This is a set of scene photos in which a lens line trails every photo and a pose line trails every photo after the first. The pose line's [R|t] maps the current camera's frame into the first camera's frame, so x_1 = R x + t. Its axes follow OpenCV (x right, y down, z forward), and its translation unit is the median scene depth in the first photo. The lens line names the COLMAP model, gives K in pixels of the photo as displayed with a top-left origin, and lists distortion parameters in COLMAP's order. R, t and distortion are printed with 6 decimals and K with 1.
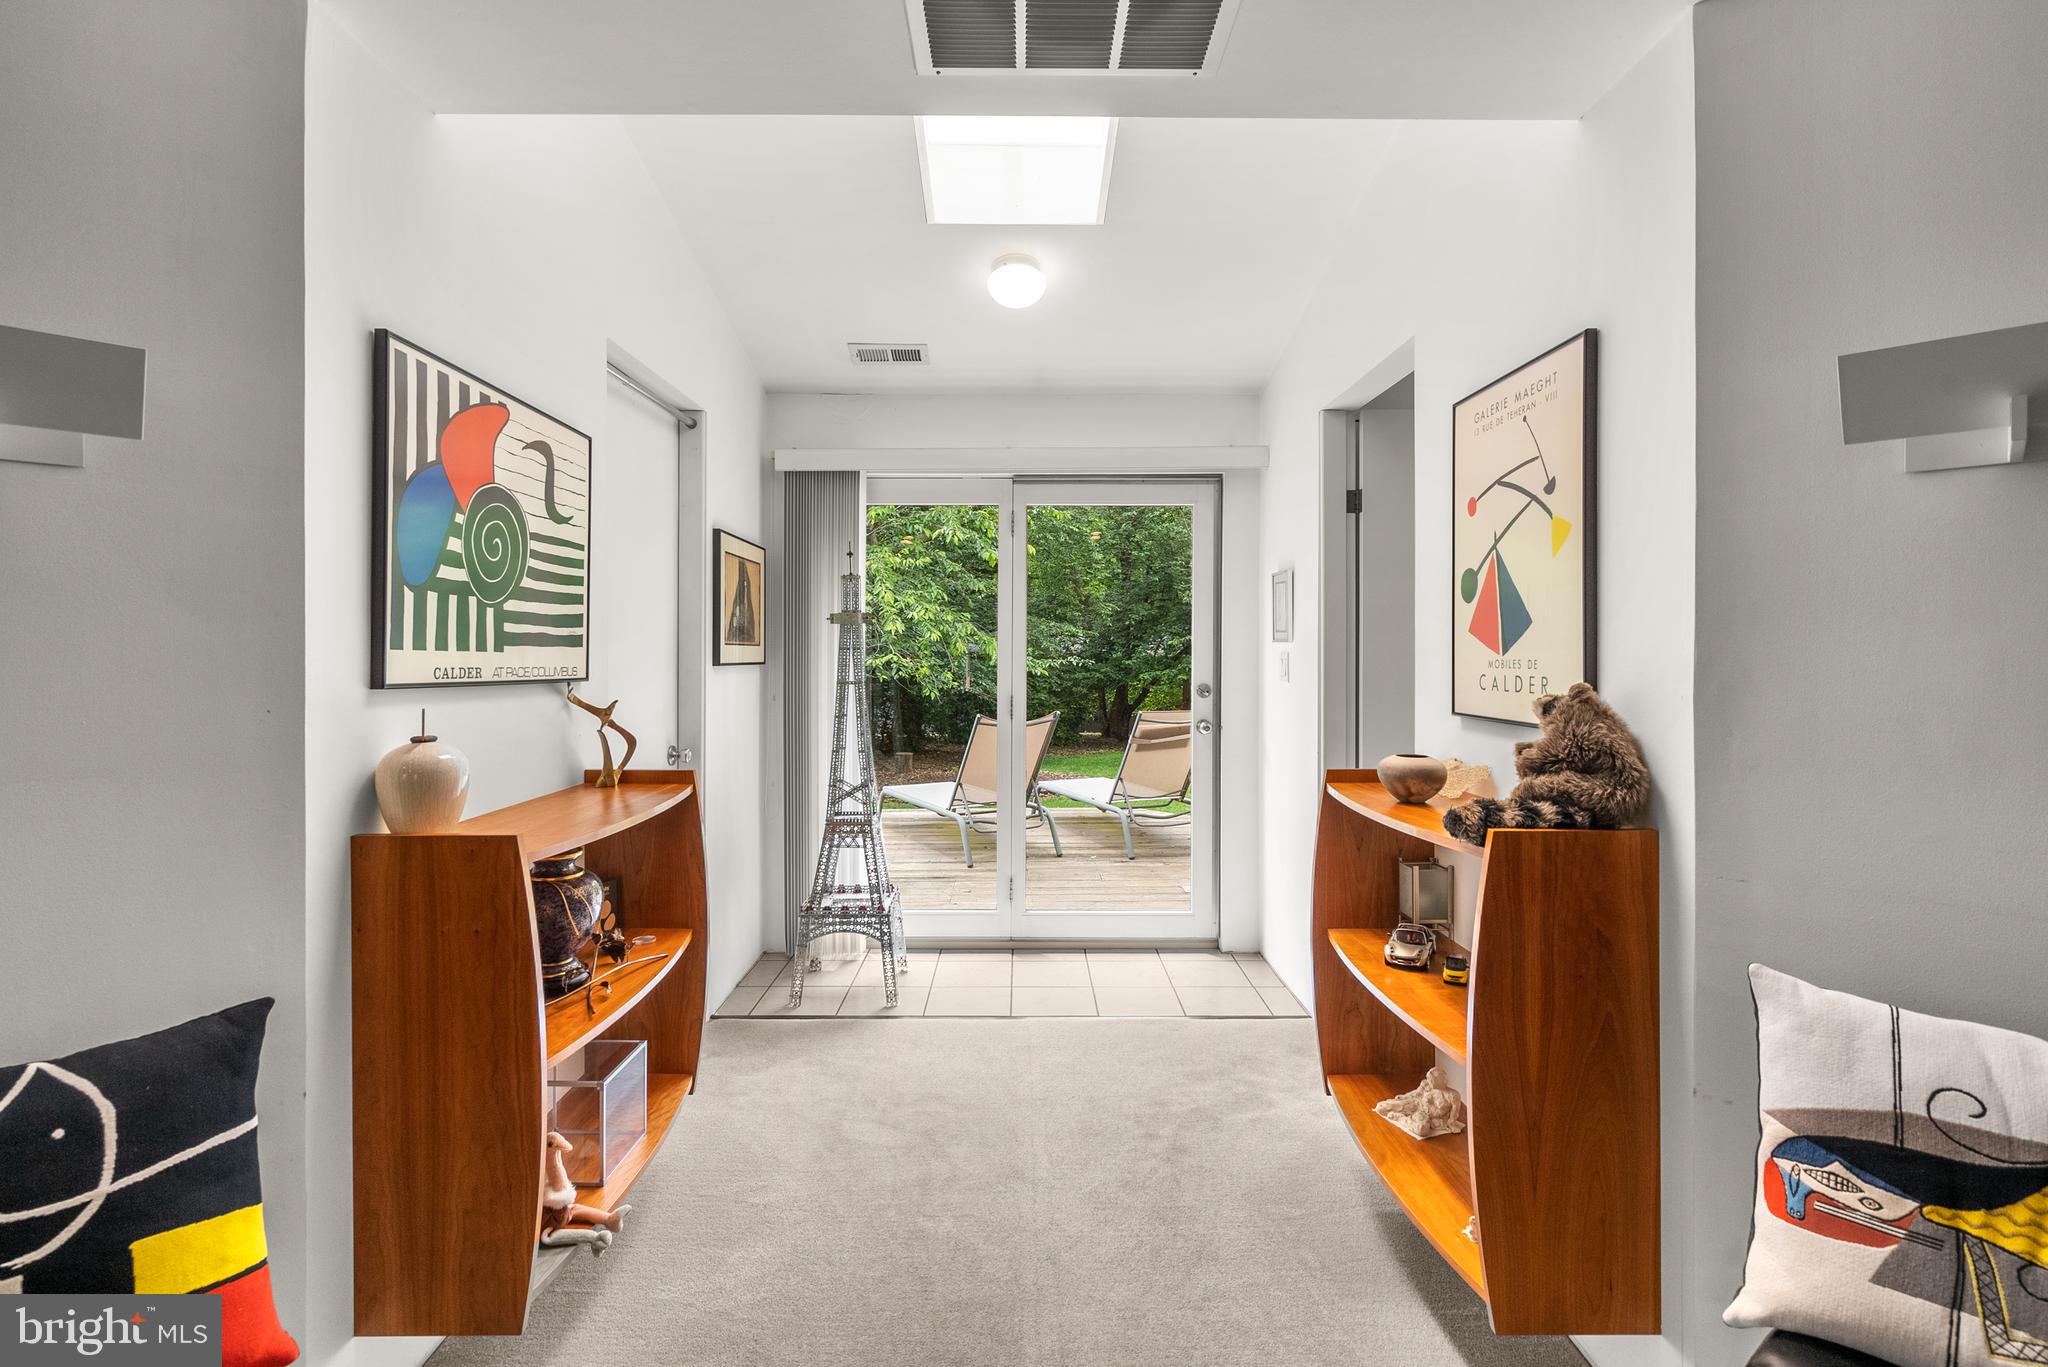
lens RADIAL K [[943.5, 0, 1021.7], [0, 943.5, 647.8], [0, 0, 1]] dist [-0.010170, 0.004332]
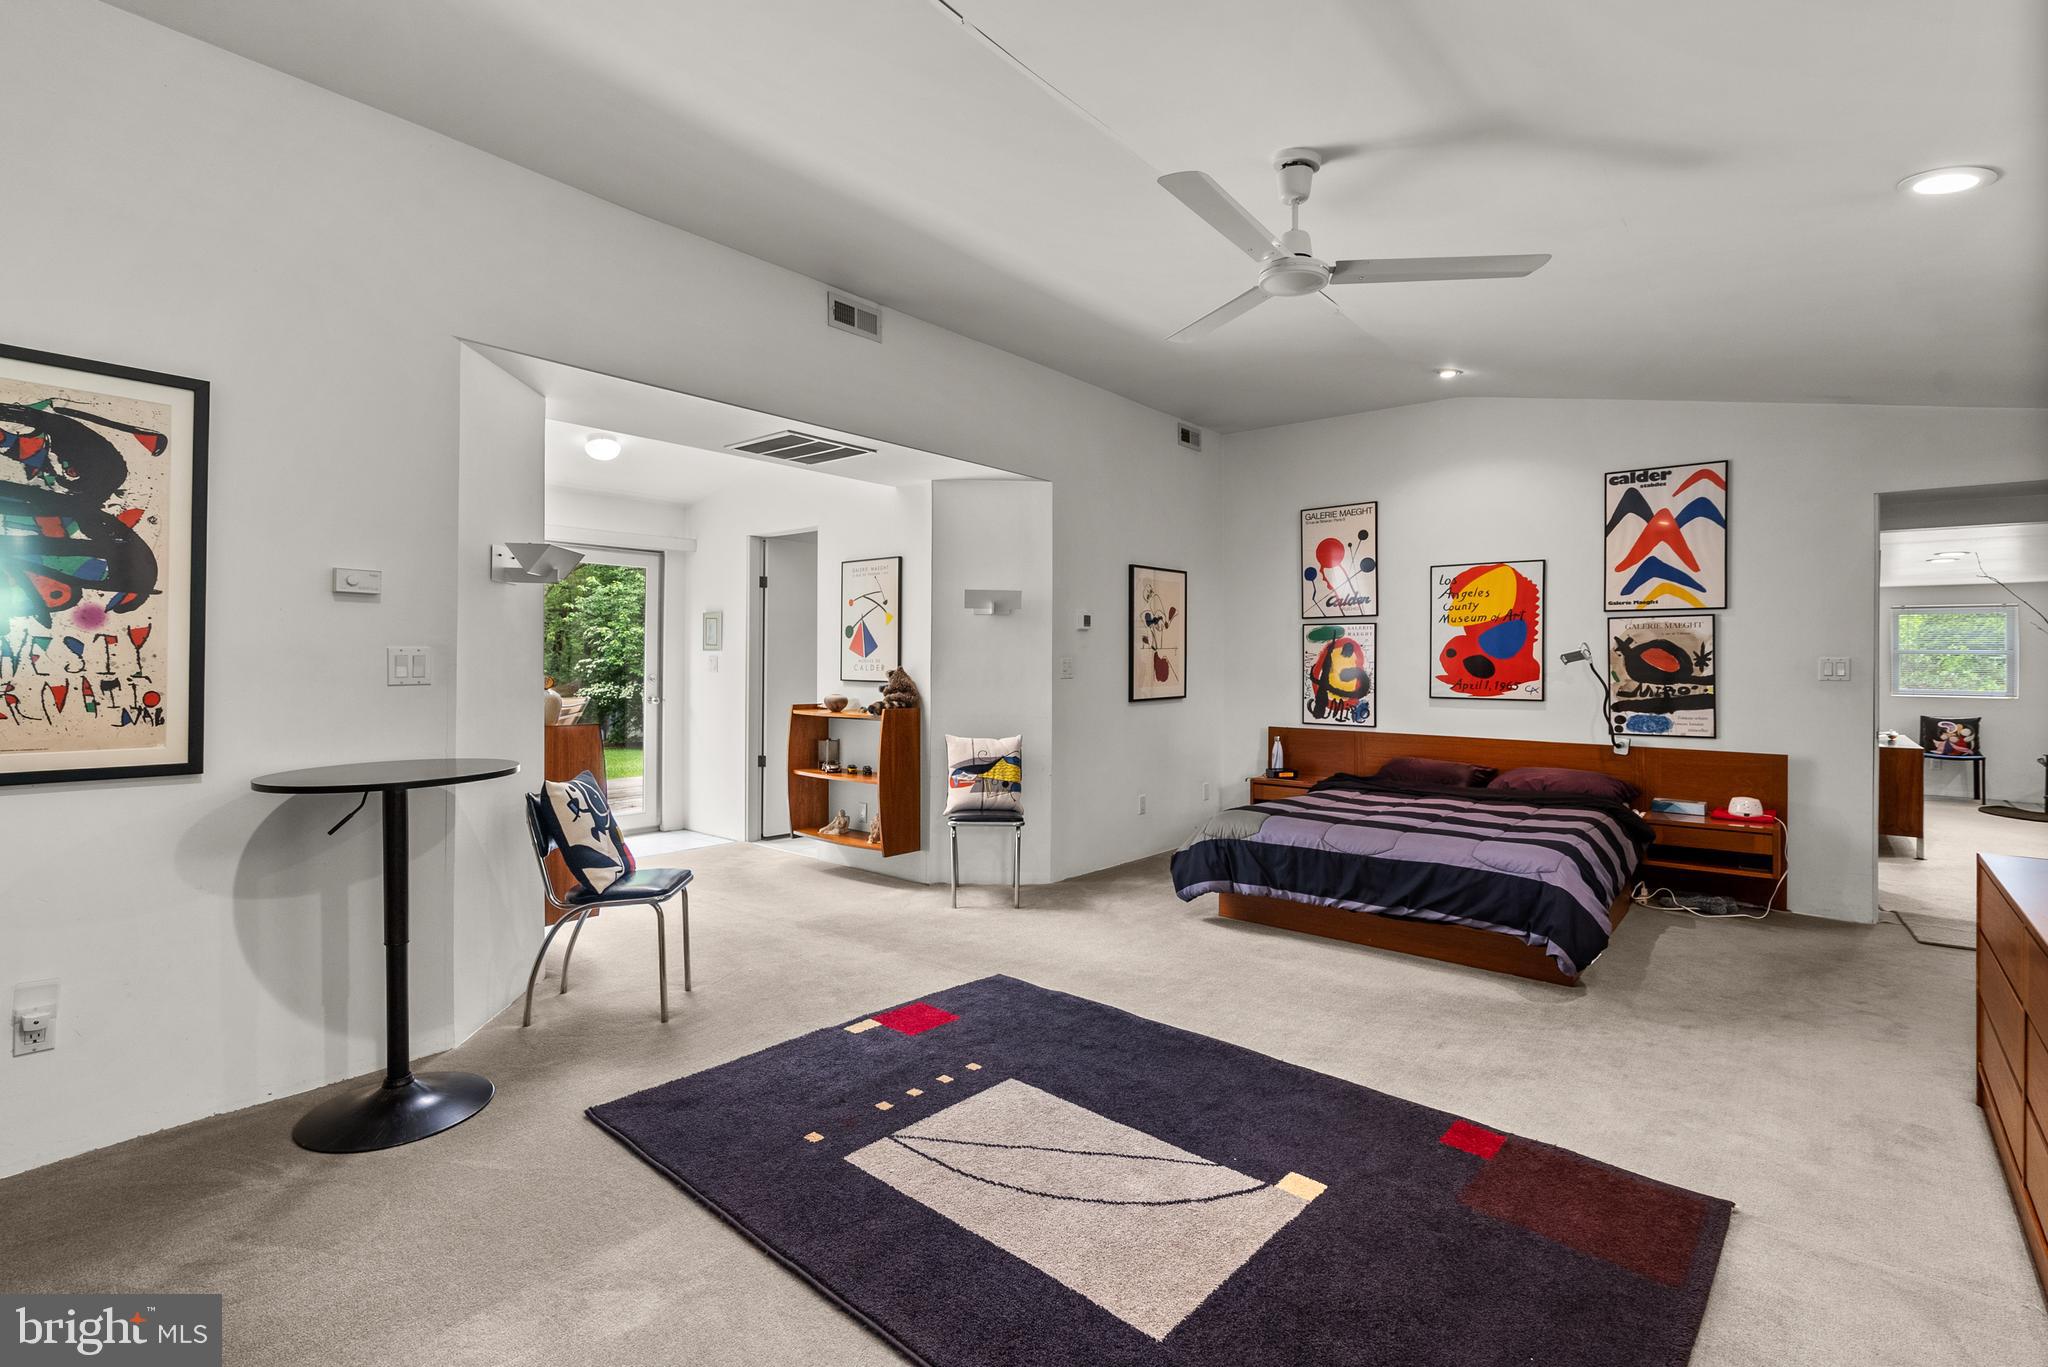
lens RADIAL K [[943.5, 0, 1014.7], [0, 943.5, 657.4], [0, 0, 1]] dist [-0.010170, 0.004332]
pose [[0.651893, 0.006905, 0.758279, -1.401899], [-0.010082, 0.999949, -0.000438, 0.004290], [-0.758244, -0.007359, 0.651930, -1.241244]]
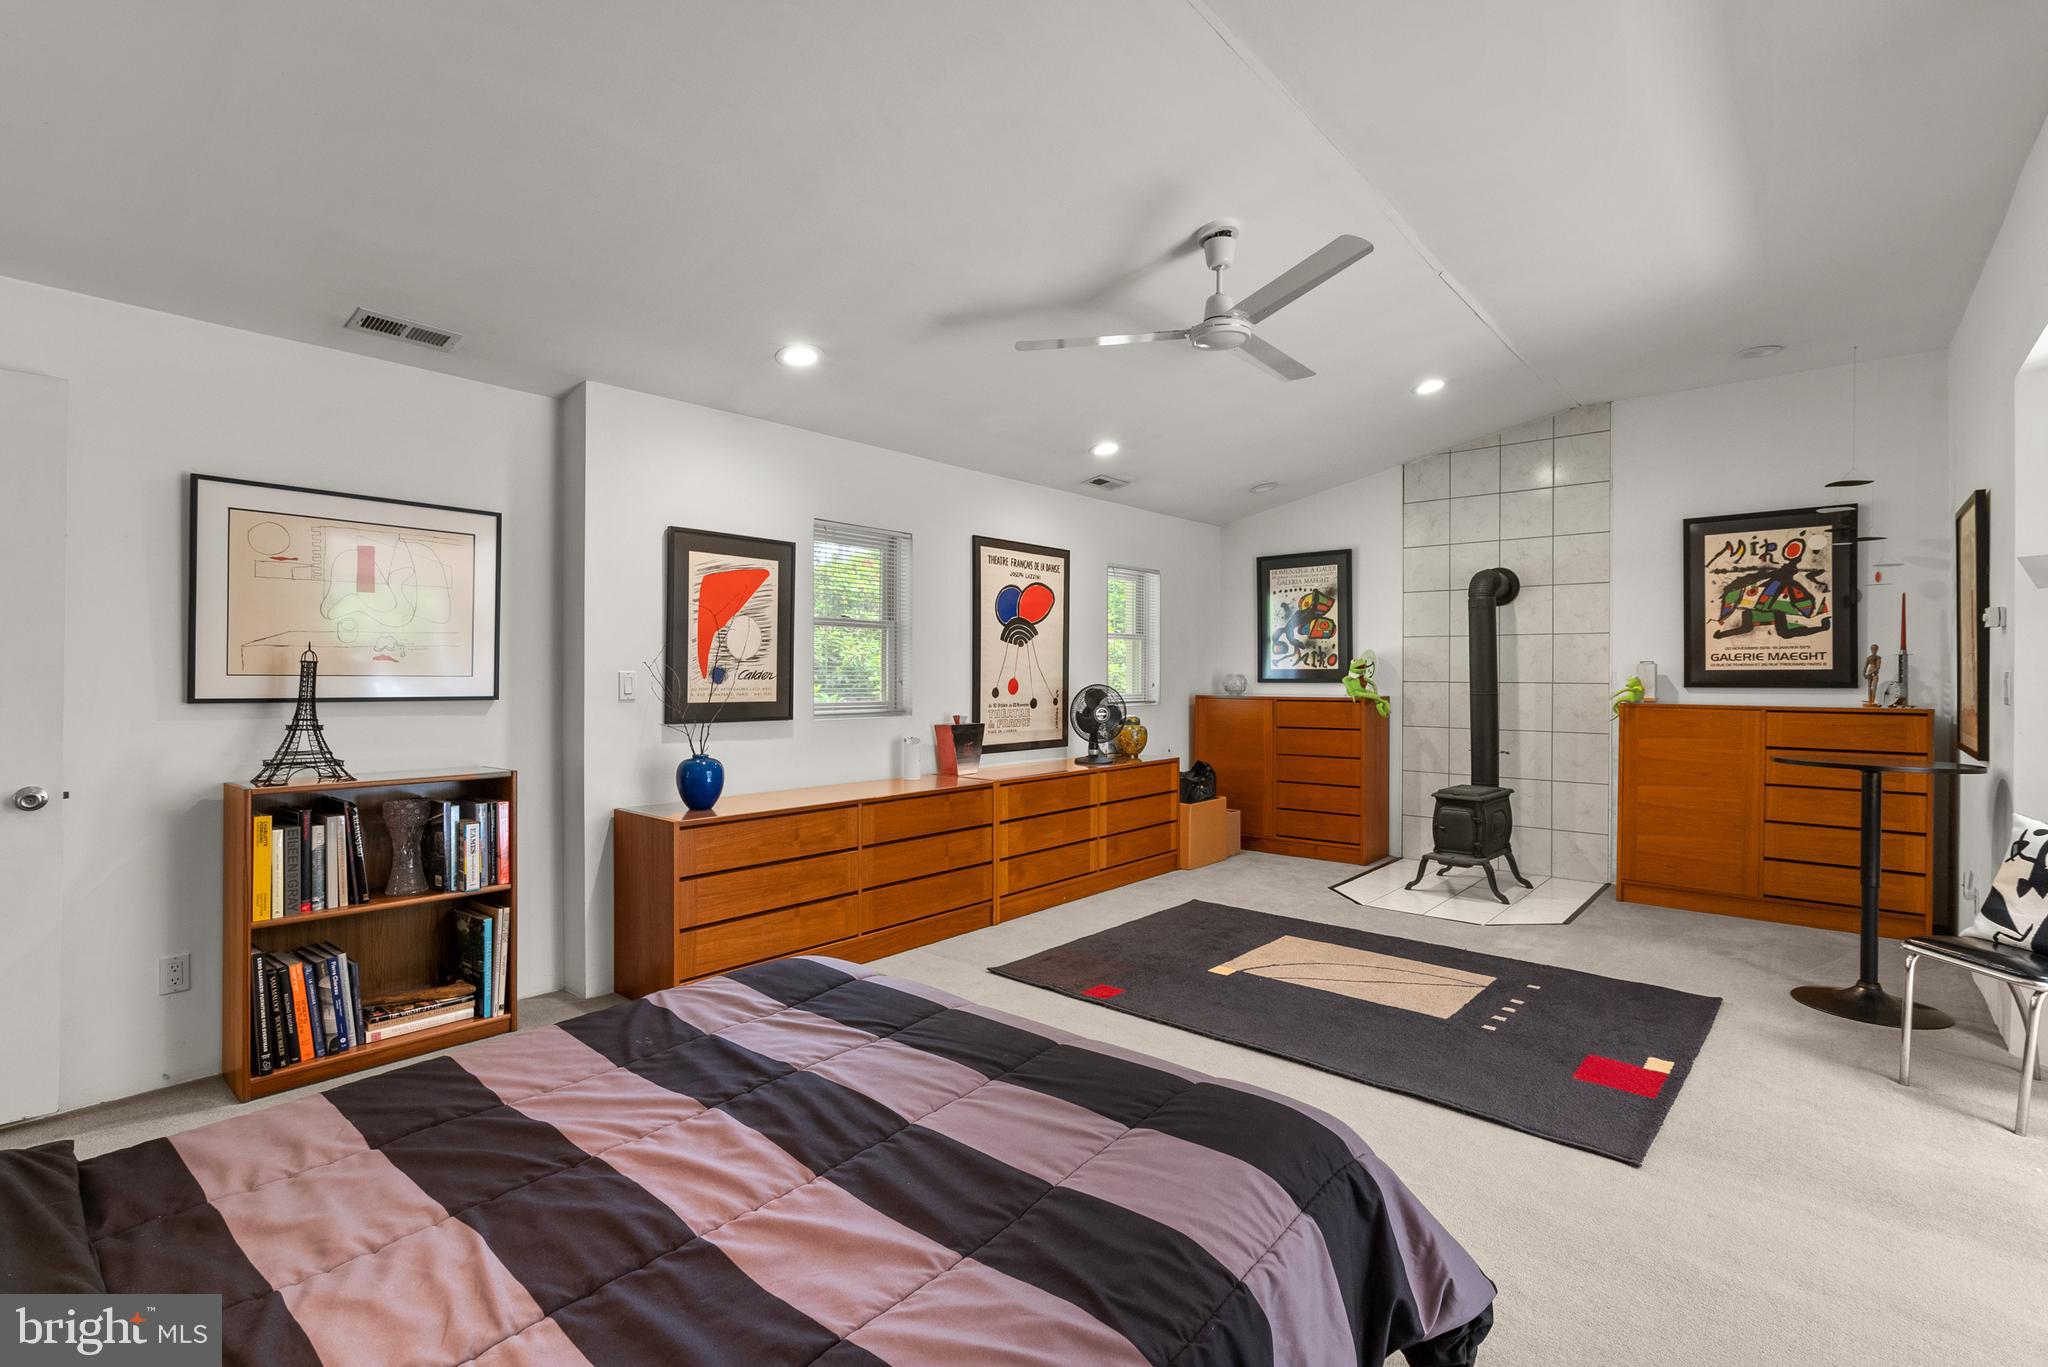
lens RADIAL K [[943.5, 0, 1005.6], [0, 943.5, 676.2], [0, 0, 1]] dist [-0.010170, 0.004332]
pose [[-0.661962, 0.001462, -0.749536, 1.585326], [0.000299, 0.999999, 0.001686, 0.003387], [0.749537, 0.000892, -0.661962, 0.258066]]
